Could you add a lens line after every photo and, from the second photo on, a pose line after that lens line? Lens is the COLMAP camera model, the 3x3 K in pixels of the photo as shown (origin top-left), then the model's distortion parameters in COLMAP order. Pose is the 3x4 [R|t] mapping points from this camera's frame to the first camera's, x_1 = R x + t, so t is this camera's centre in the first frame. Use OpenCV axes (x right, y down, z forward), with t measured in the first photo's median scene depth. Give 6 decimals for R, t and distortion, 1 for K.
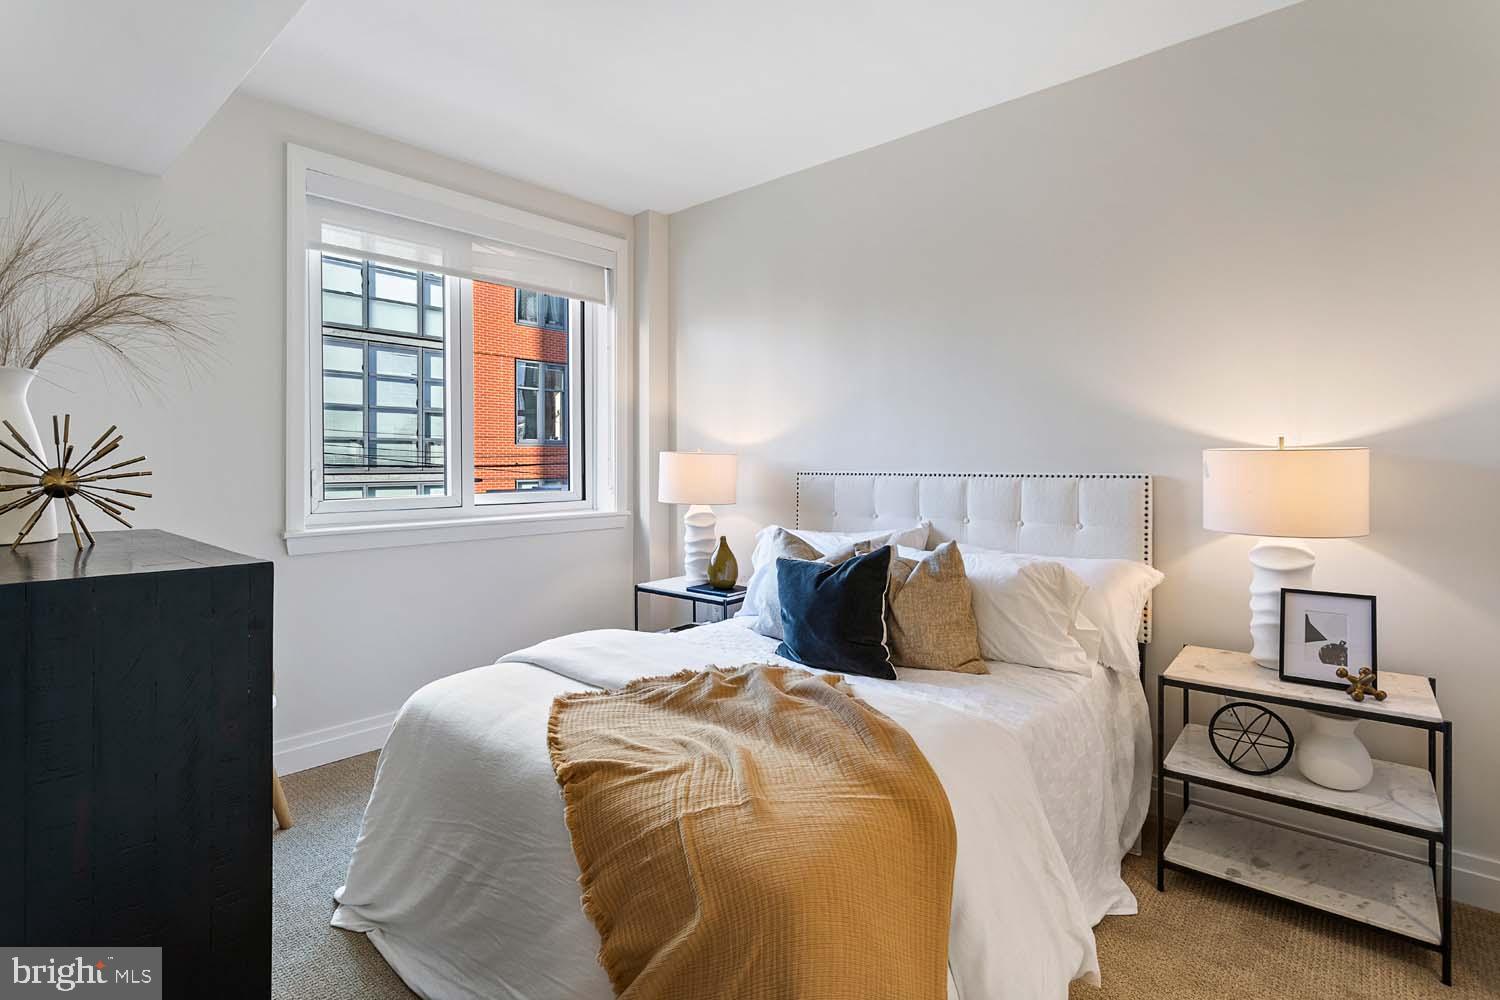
lens RADIAL K [[719.0, 0, 732.1], [0, 719.0, 484.4], [0, 0, 1]] dist [-0.001735, 0.000212]
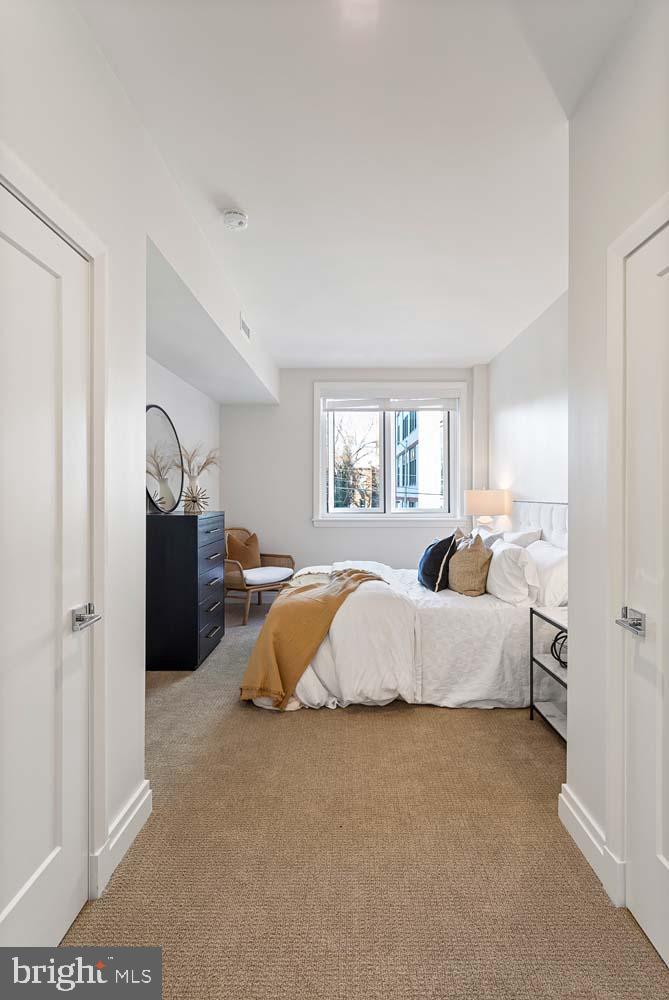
lens RADIAL K [[468.5, 0, 334.5], [0, 468.5, 500.0], [0, 0, 1]] dist [0.001009, 0.000110]
pose [[0.657047, 0.013754, -0.753724, 0.708124], [-0.022257, 0.999752, -0.001159, -0.006136], [0.753521, 0.017537, 0.657190, -0.136543]]
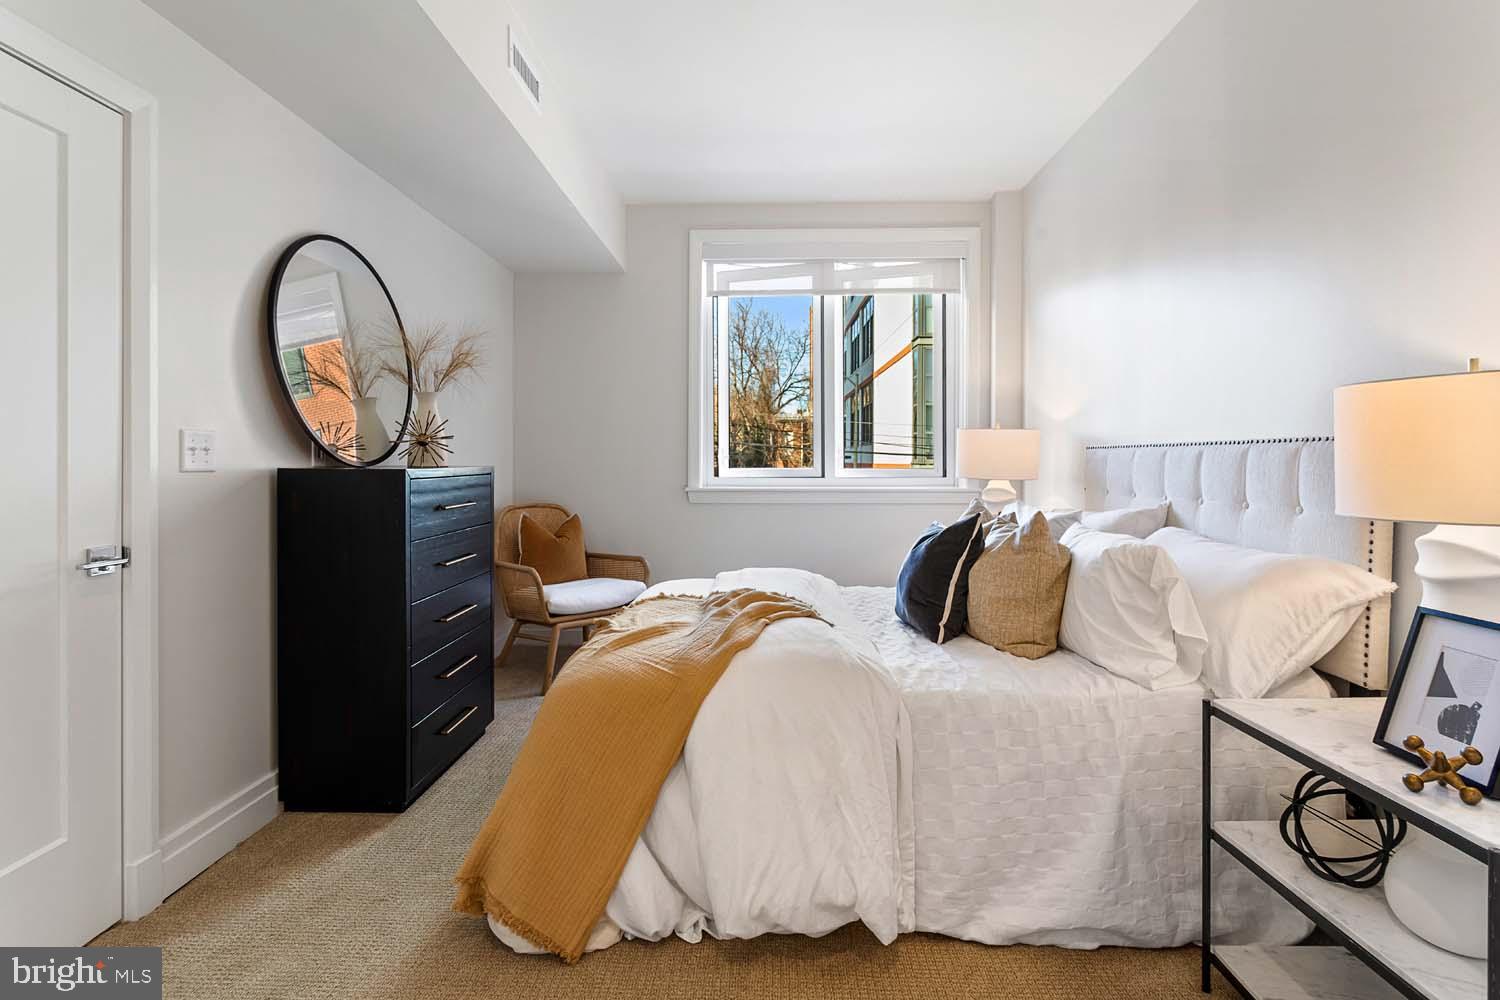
lens RADIAL K [[702.8, 0, 738.9], [0, 702.8, 481.9], [0, 0, 1]] dist [0.001009, 0.000110]
pose [[0.648306, 0.026911, -0.760904, 0.489863], [-0.023785, 0.999603, 0.015087, 0.025173], [0.761008, 0.008317, 0.648689, 0.098528]]
